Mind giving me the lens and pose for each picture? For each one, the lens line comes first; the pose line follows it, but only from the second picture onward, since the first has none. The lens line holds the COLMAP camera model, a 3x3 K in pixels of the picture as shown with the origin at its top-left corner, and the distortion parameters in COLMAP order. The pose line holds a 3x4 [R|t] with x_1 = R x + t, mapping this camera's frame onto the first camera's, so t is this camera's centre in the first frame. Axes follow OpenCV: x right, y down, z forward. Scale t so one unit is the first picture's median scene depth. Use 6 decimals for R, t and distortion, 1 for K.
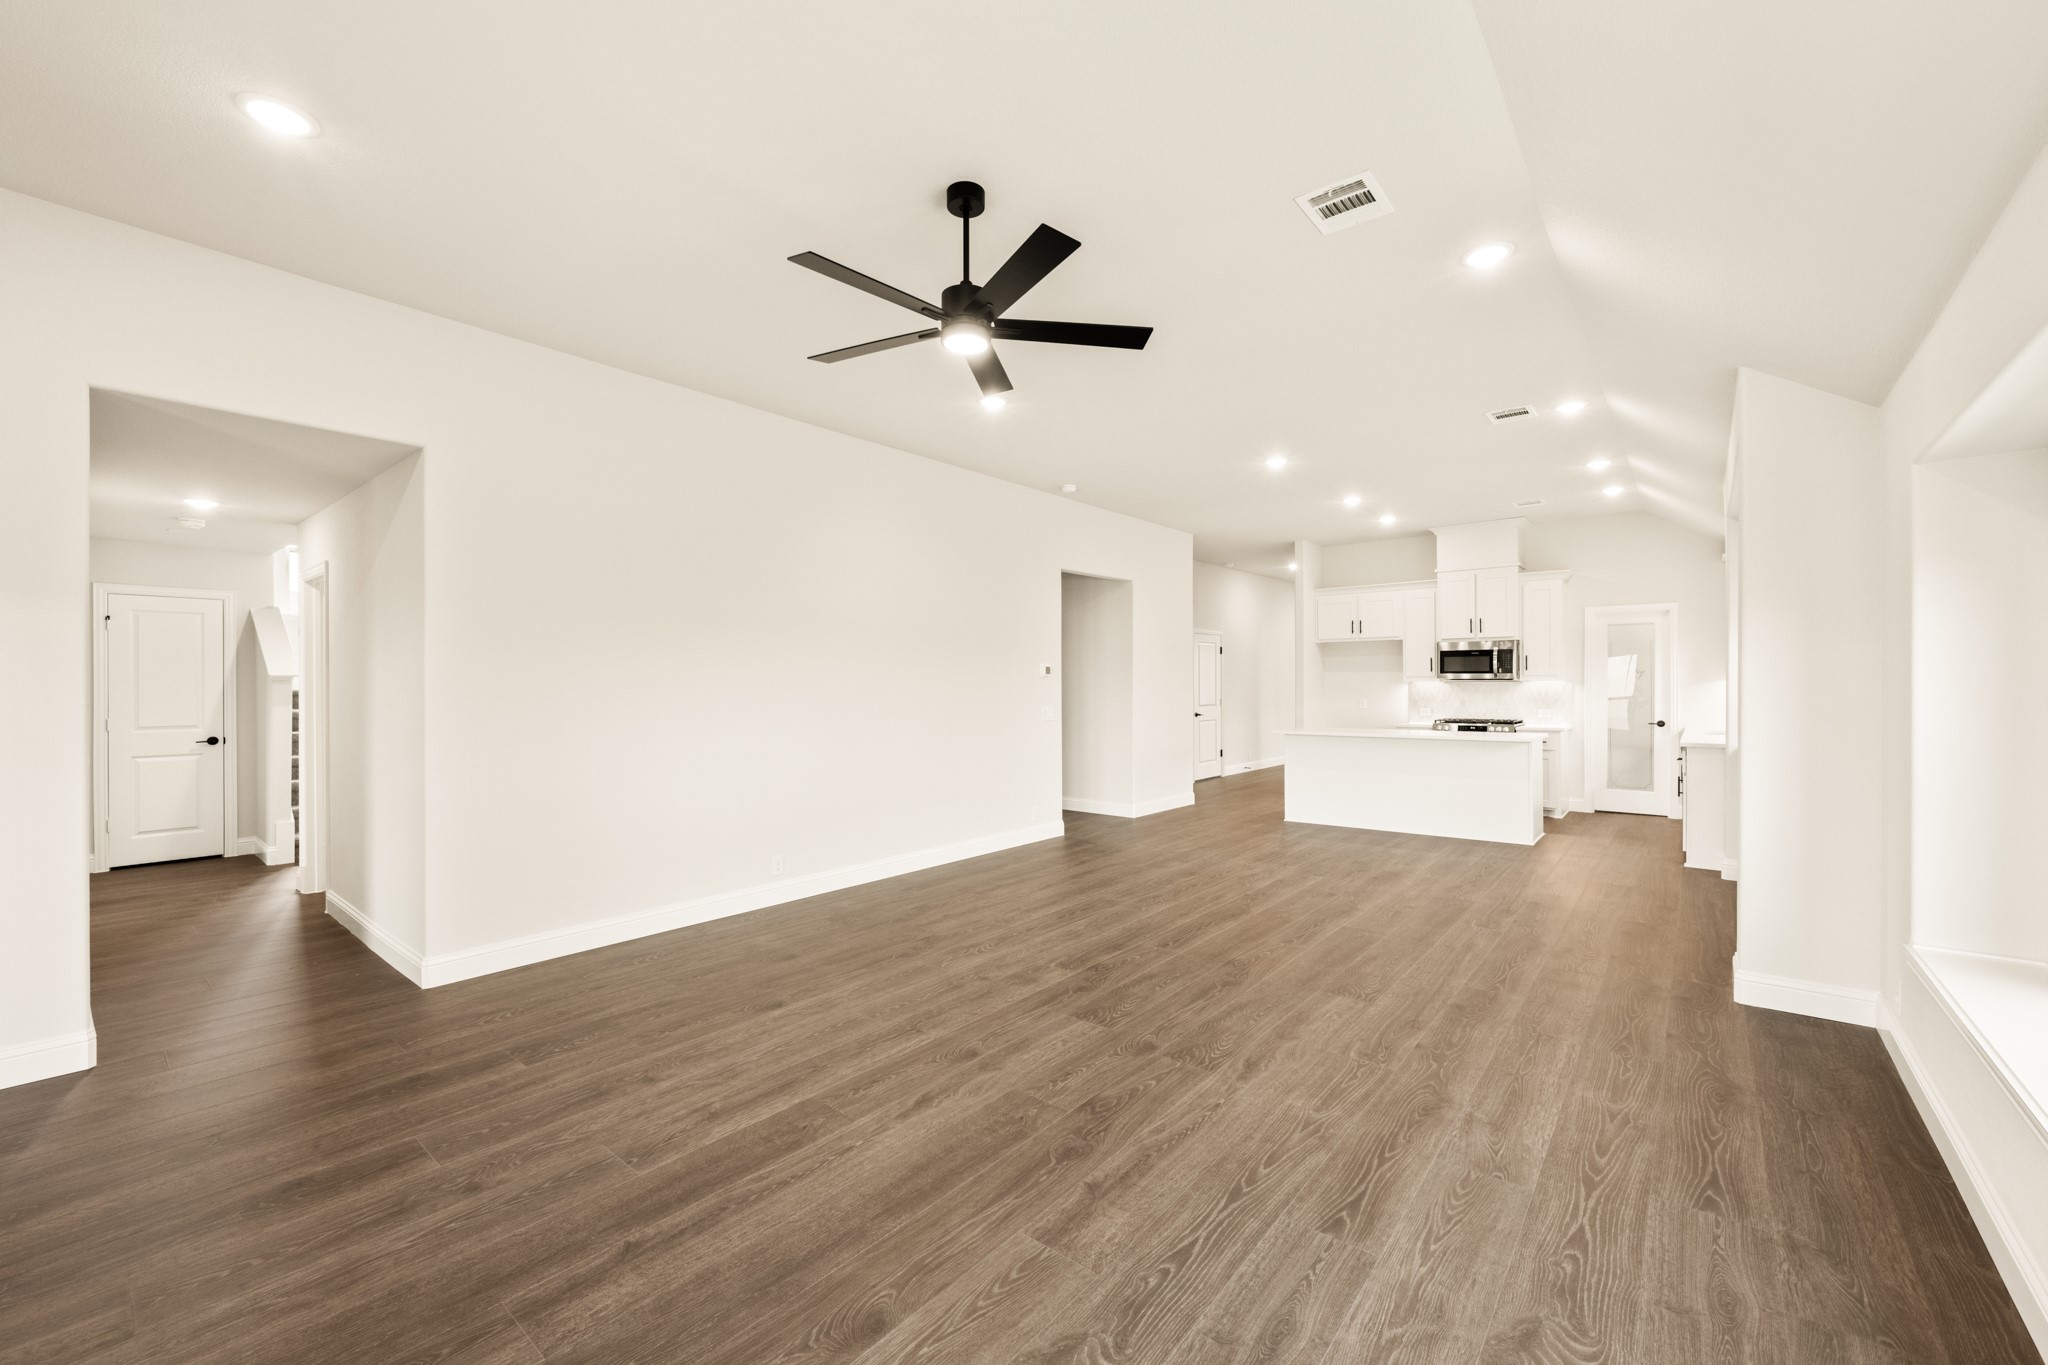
lens RADIAL K [[814.5, 0, 1017.1], [0, 814.5, 693.3], [0, 0, 1]] dist [-0.000650, -0.000315]
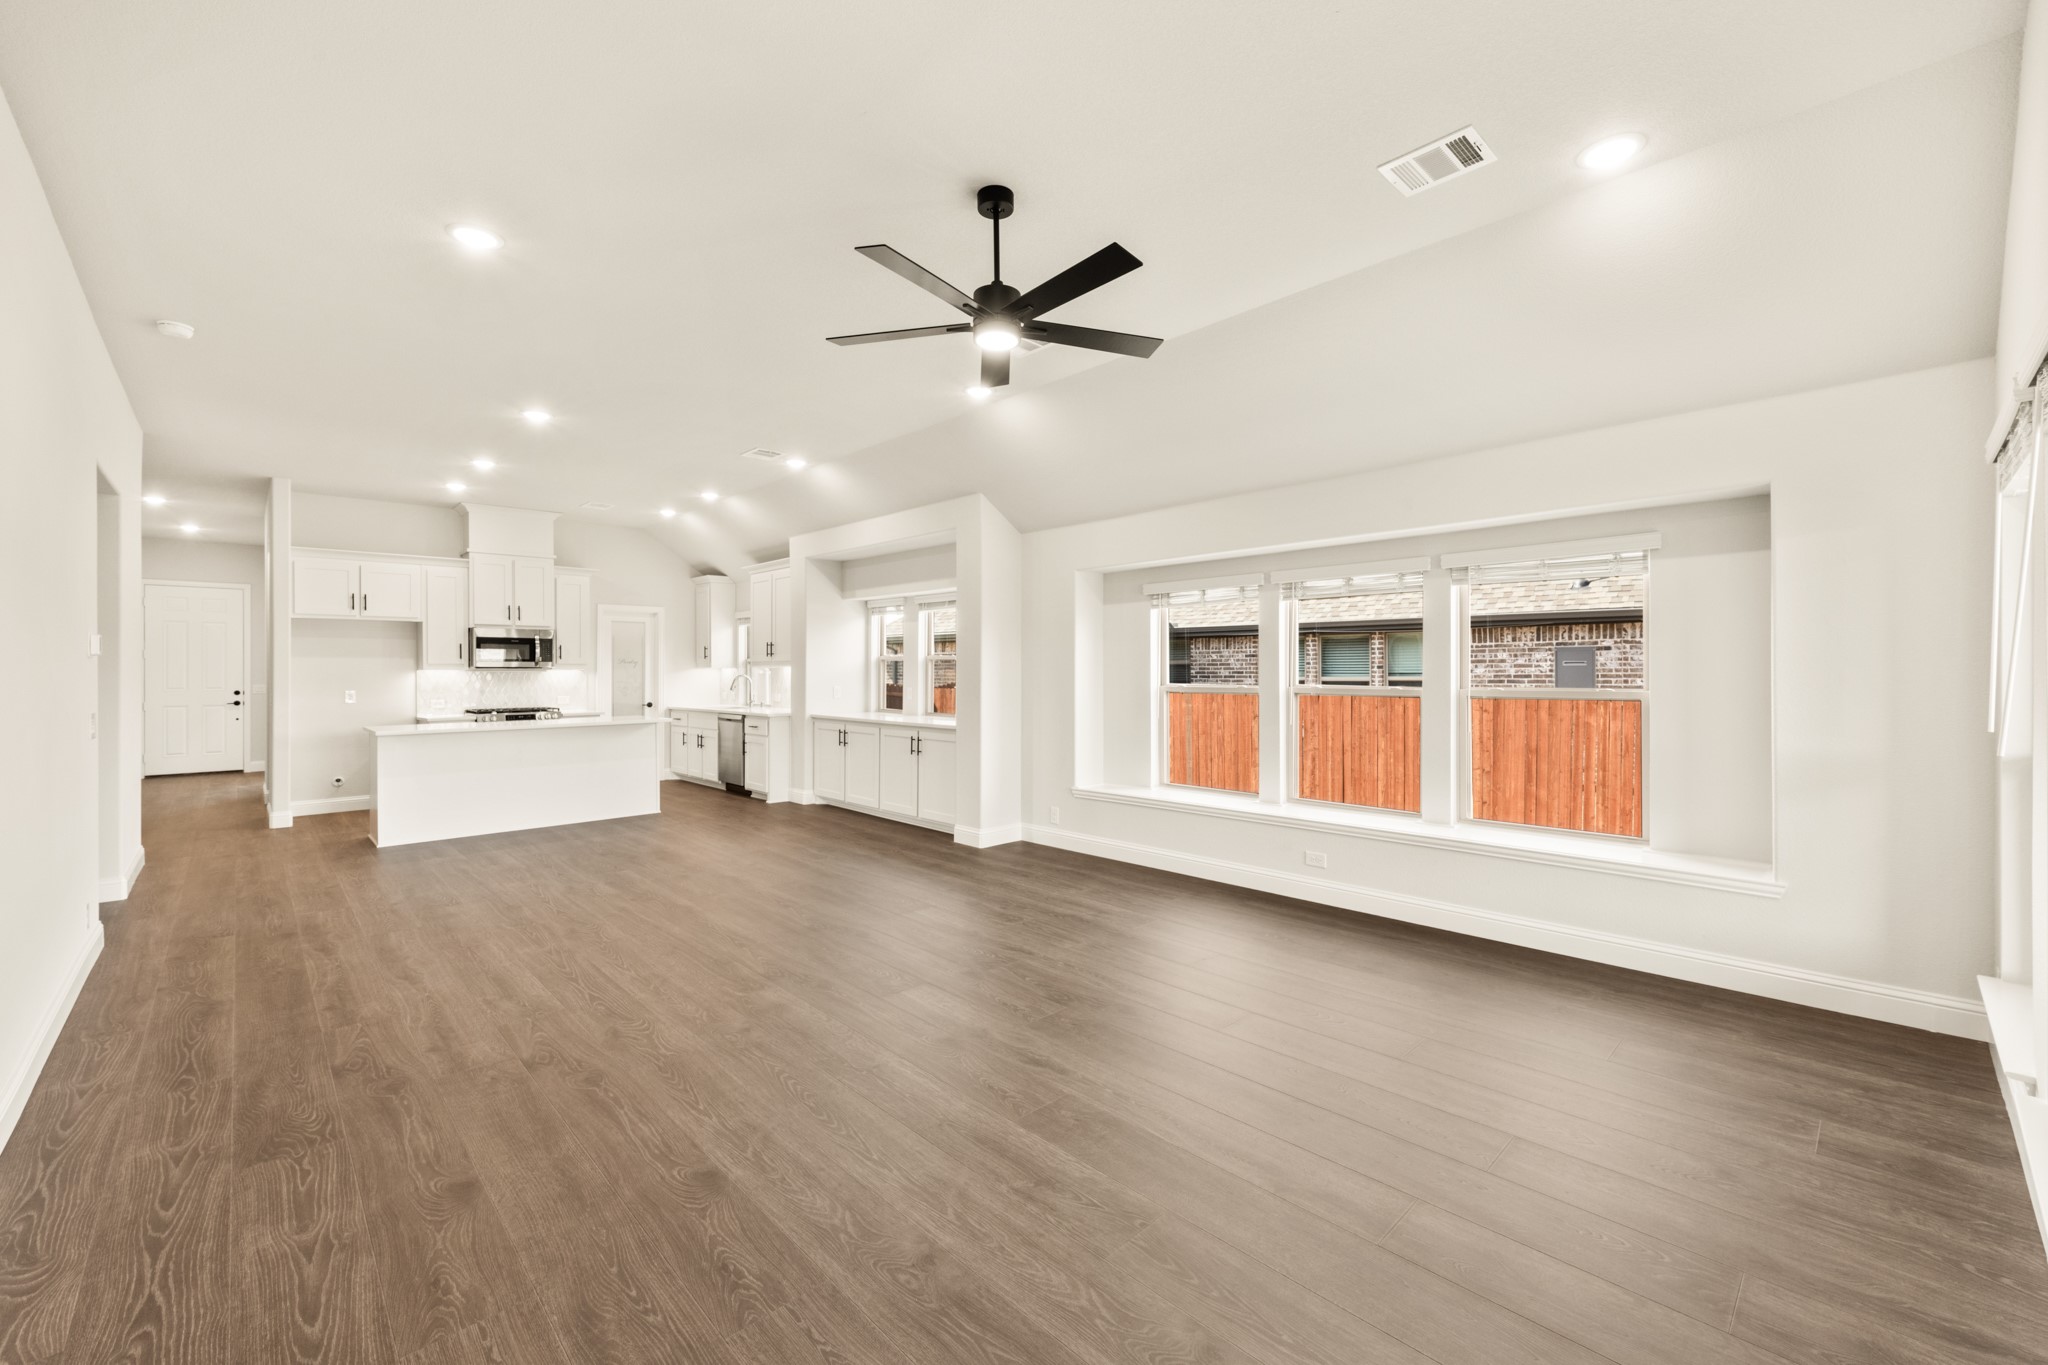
lens RADIAL K [[831.8, 0, 1031.2], [0, 831.8, 672.0], [0, 0, 1]] dist [0.000918, -0.000160]
pose [[0.111553, 0.002440, 0.993755, -0.371102], [0.015917, 0.999864, -0.004241, 0.002093], [-0.993631, 0.016291, 0.111499, 0.279363]]
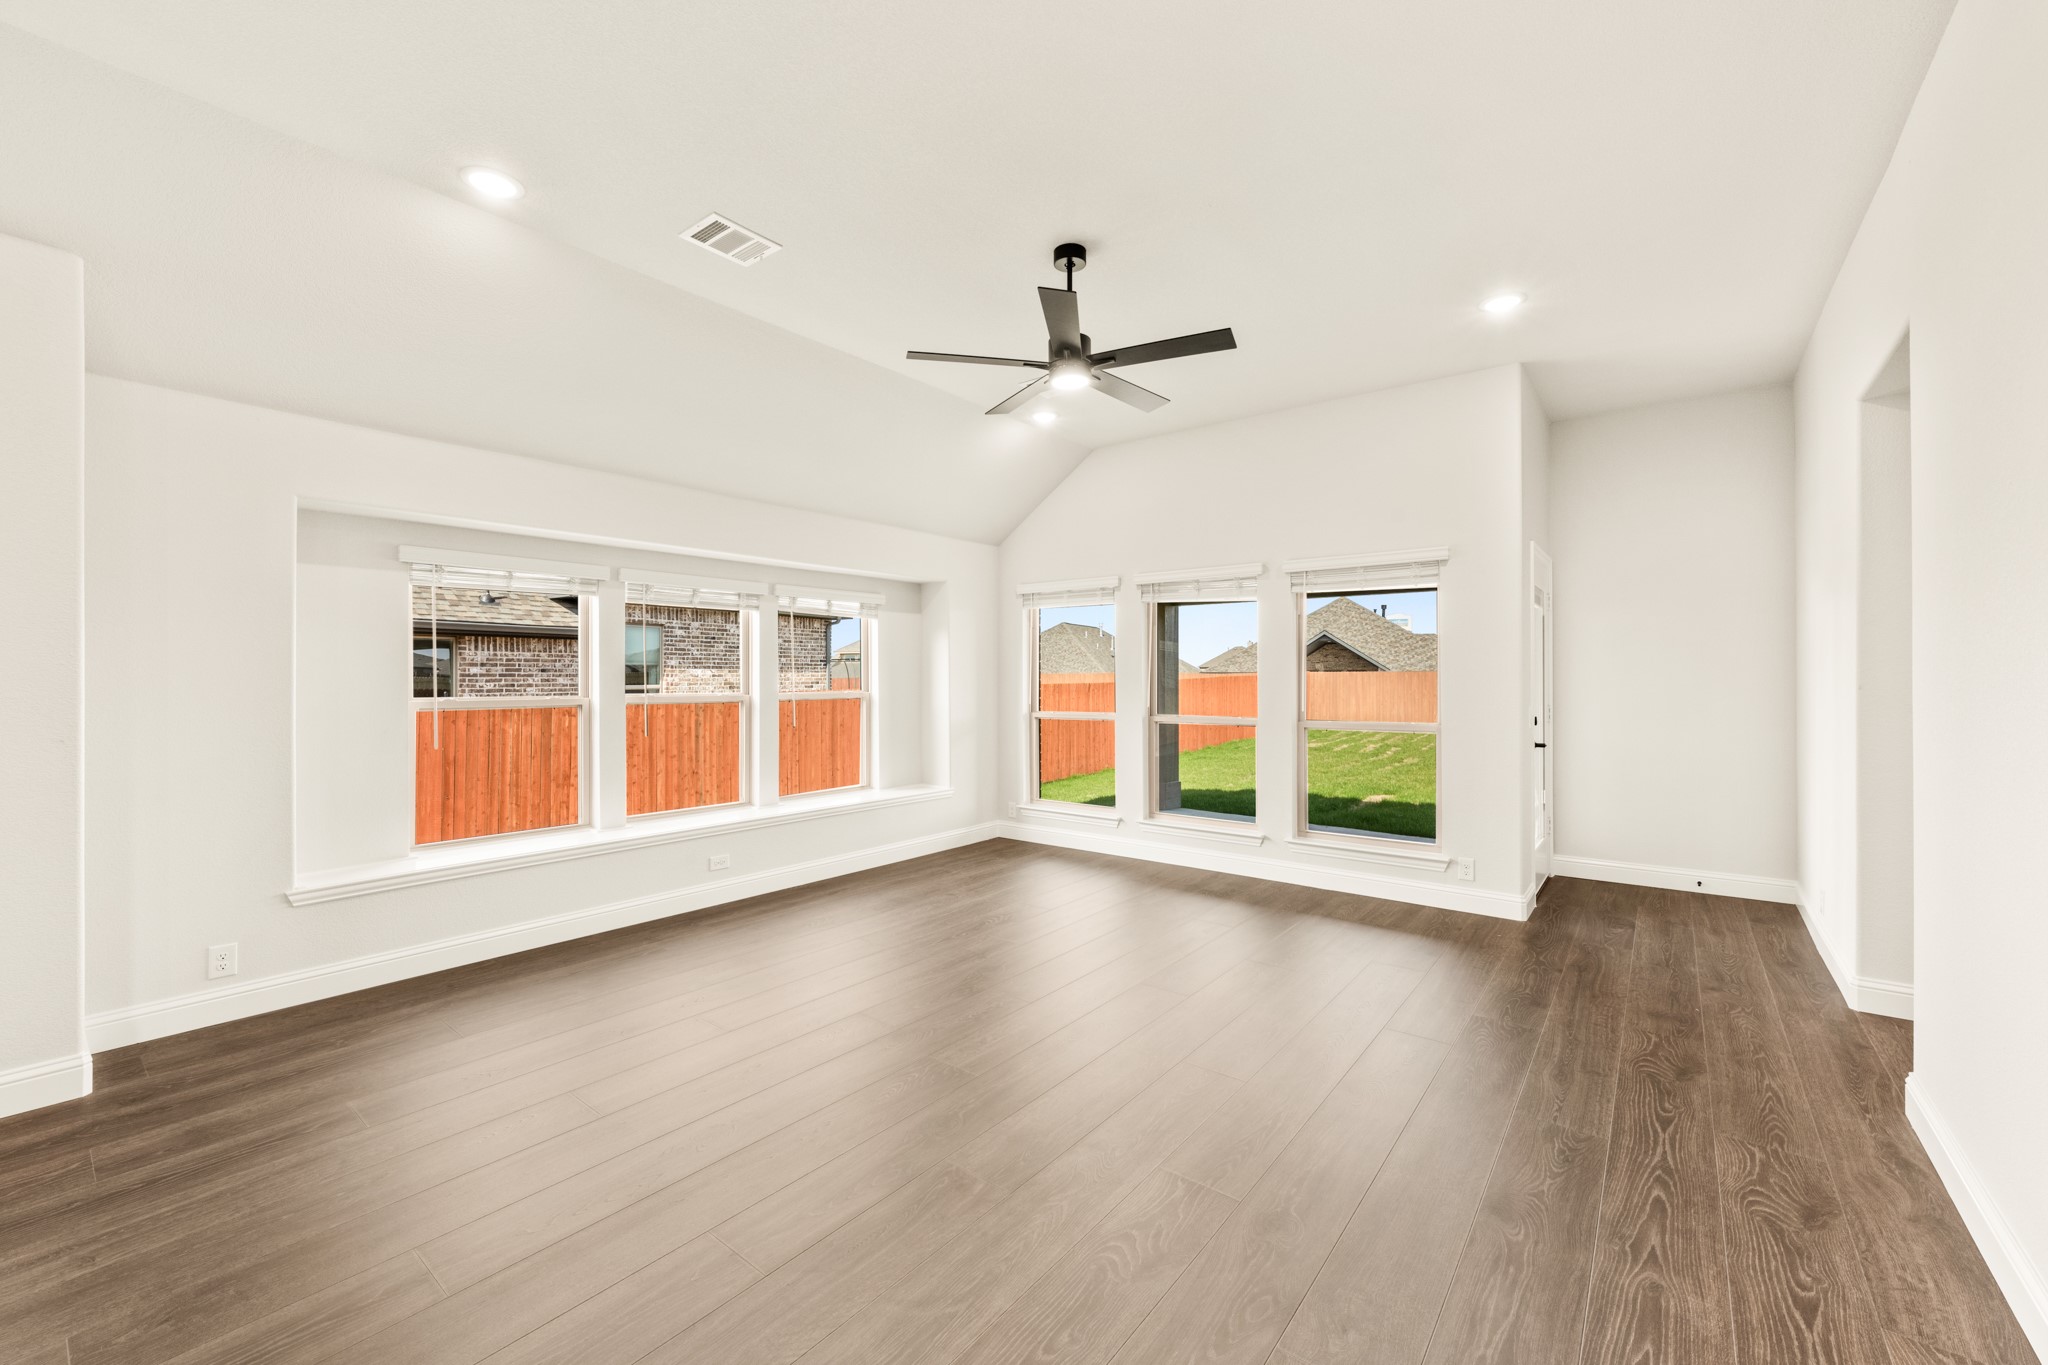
lens RADIAL K [[816.4, 0, 1022.7], [0, 816.4, 685.4], [0, 0, 1]] dist [-0.001088, -0.000315]
pose [[-0.999593, 0.005565, -0.027984, 0.015478], [0.004974, 0.999764, 0.021153, -0.004305], [0.028095, 0.021005, -0.999385, 0.723110]]
